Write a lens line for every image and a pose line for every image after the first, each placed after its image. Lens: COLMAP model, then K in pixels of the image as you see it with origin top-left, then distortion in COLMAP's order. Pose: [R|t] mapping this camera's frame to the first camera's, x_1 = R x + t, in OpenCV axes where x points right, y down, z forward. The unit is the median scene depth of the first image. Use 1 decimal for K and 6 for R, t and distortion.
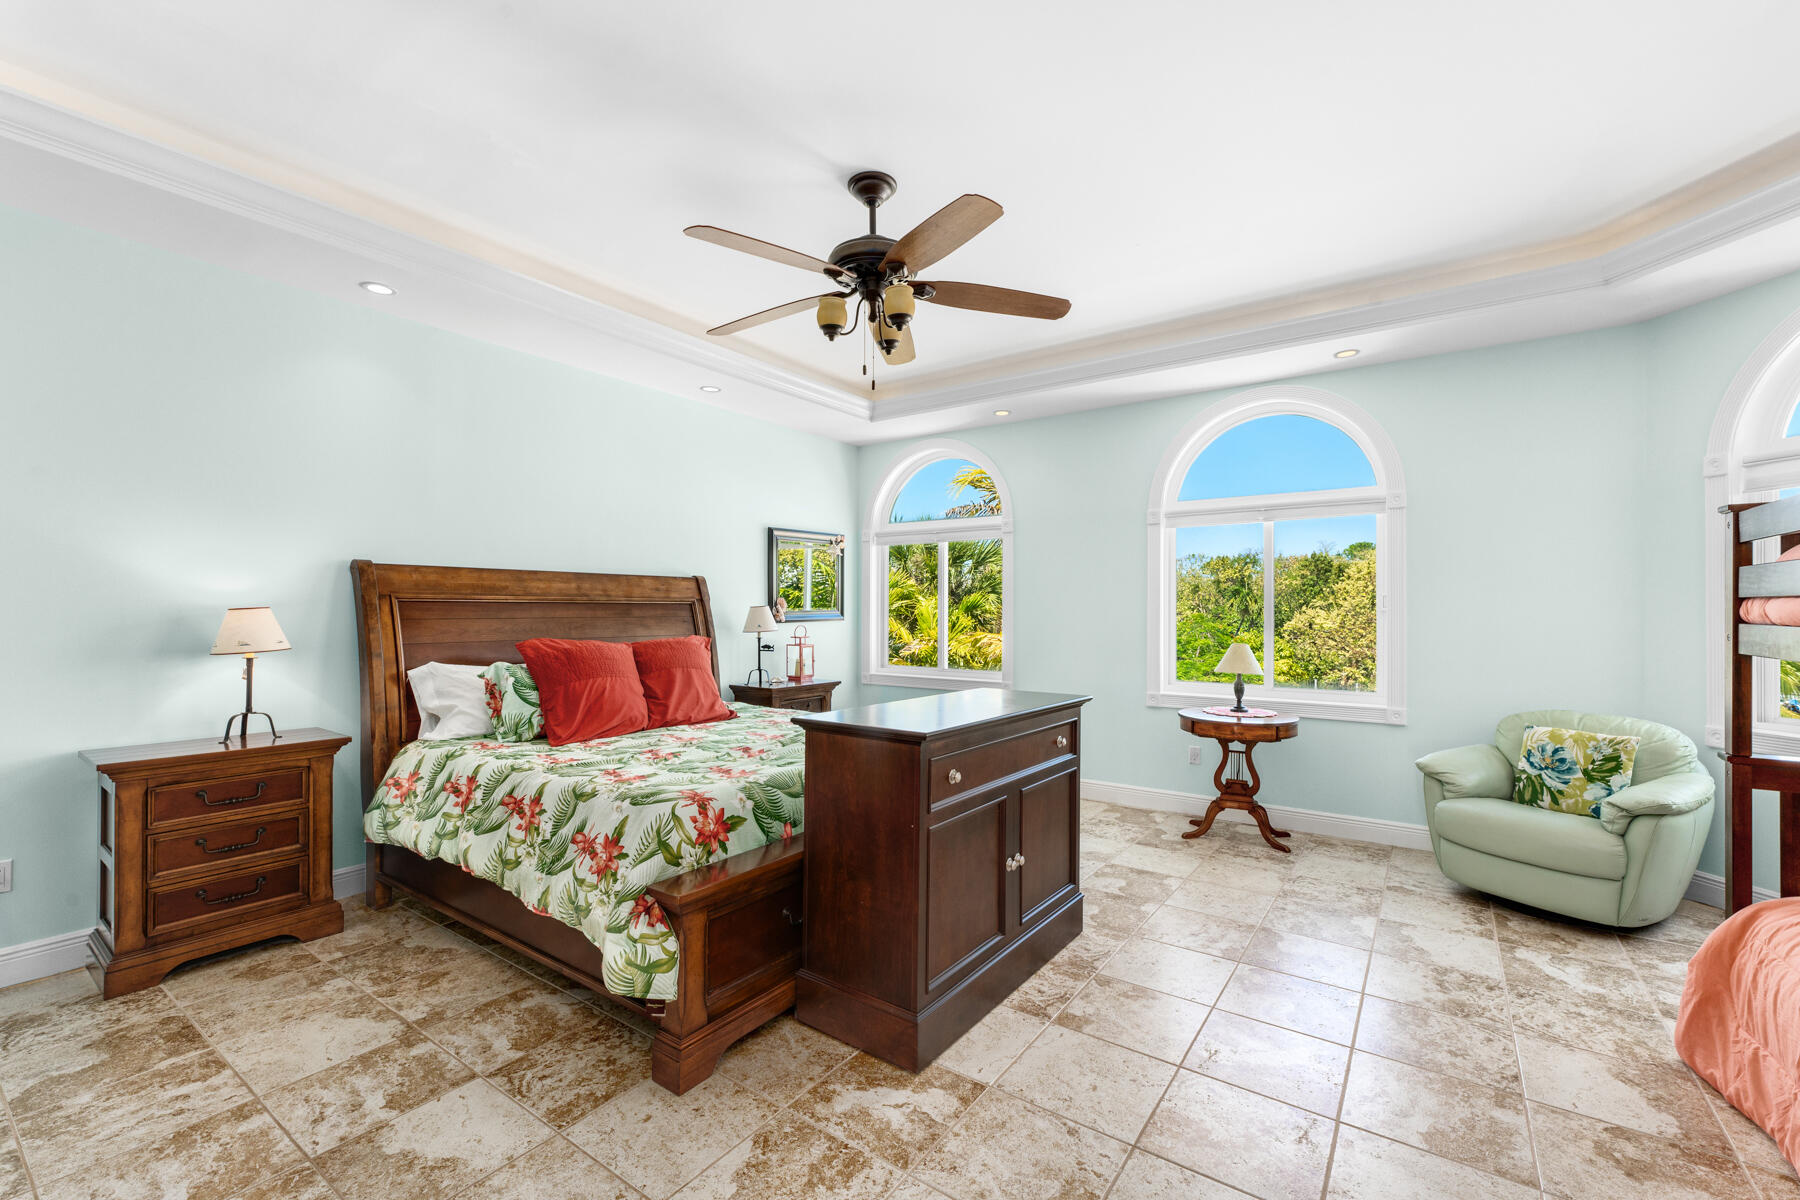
lens RADIAL K [[758.0, 0, 896.3], [0, 758.0, 606.5], [0, 0, 1]] dist [0.002661, 0.000185]
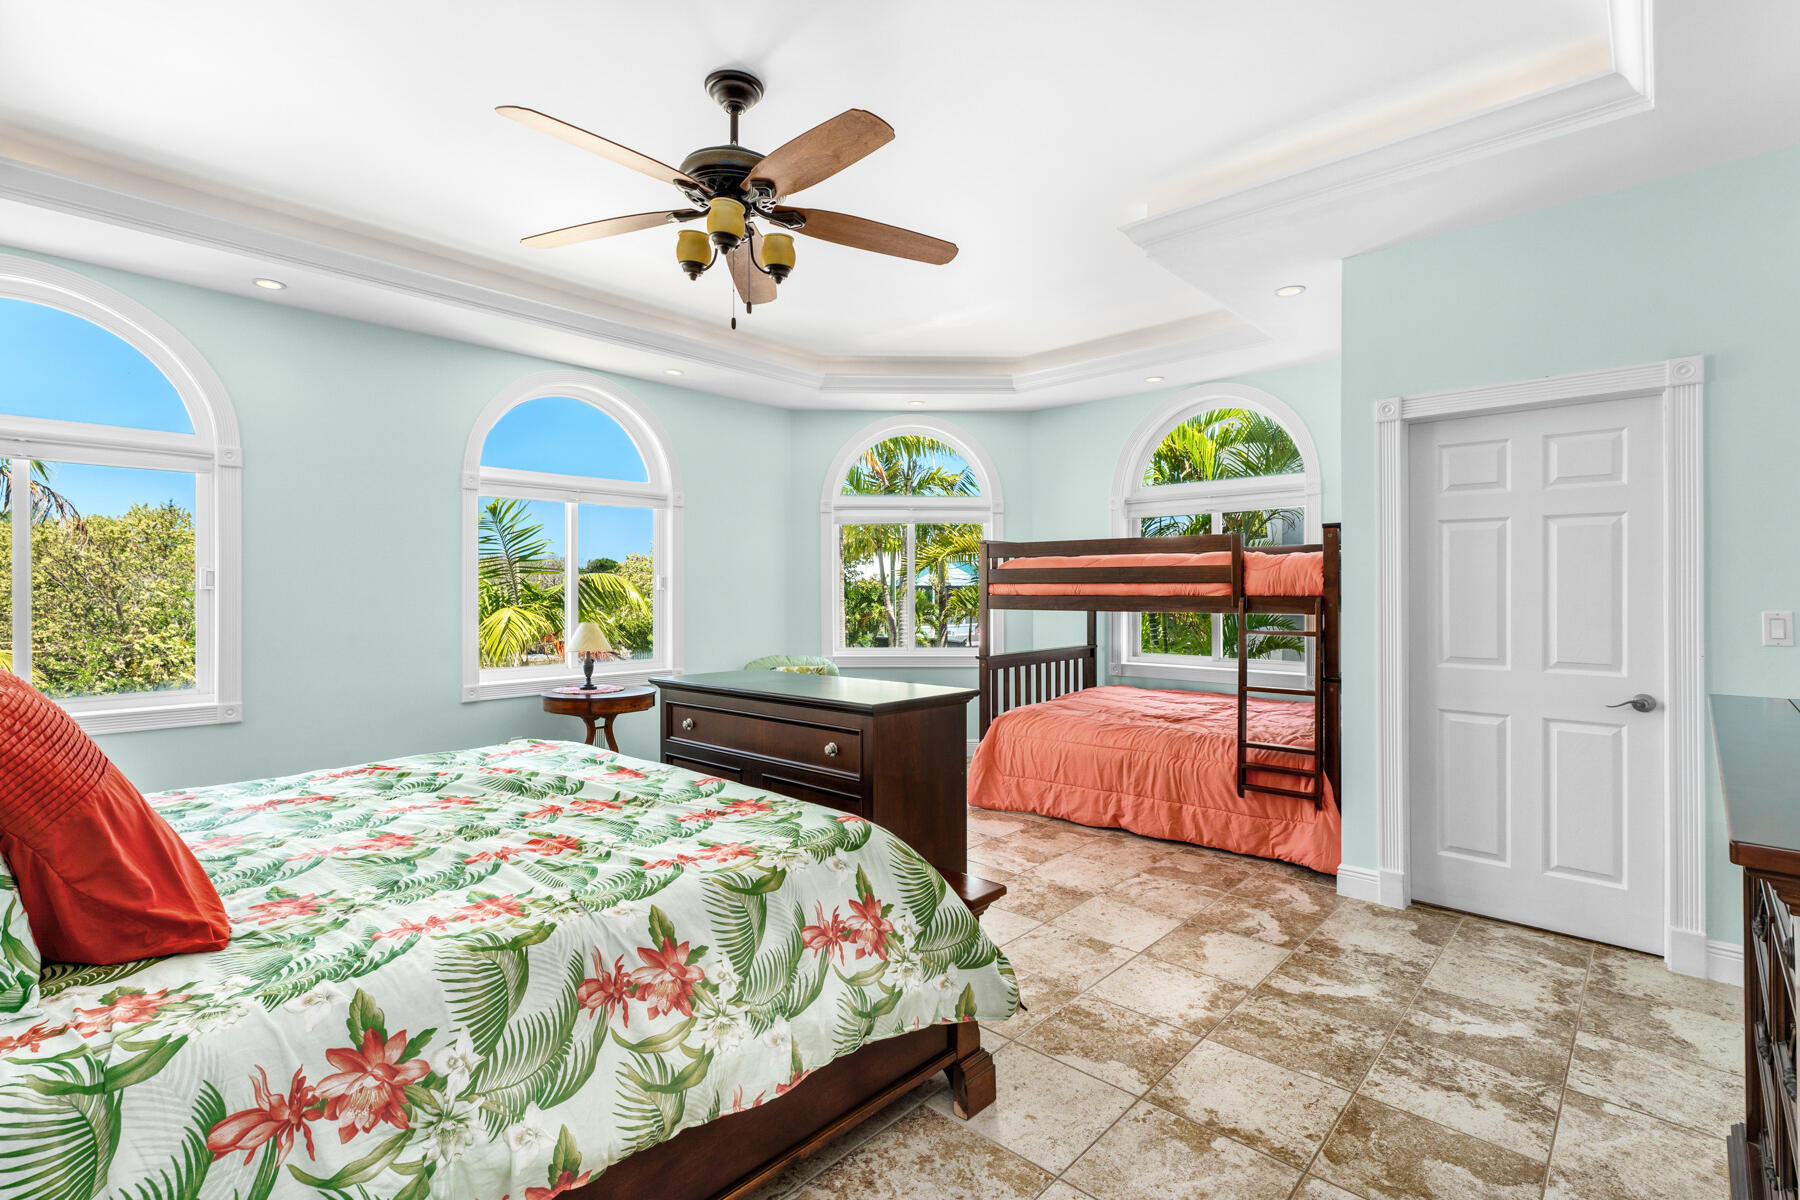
lens RADIAL K [[841.0, 0, 897.9], [0, 841.0, 594.9], [0, 0, 1]] dist [0.001720, 0.000021]
pose [[0.115296, -0.004490, 0.993321, -0.880646], [-0.005468, 0.999972, 0.005154, 0.005665], [-0.993316, -0.006025, 0.115268, 0.656542]]
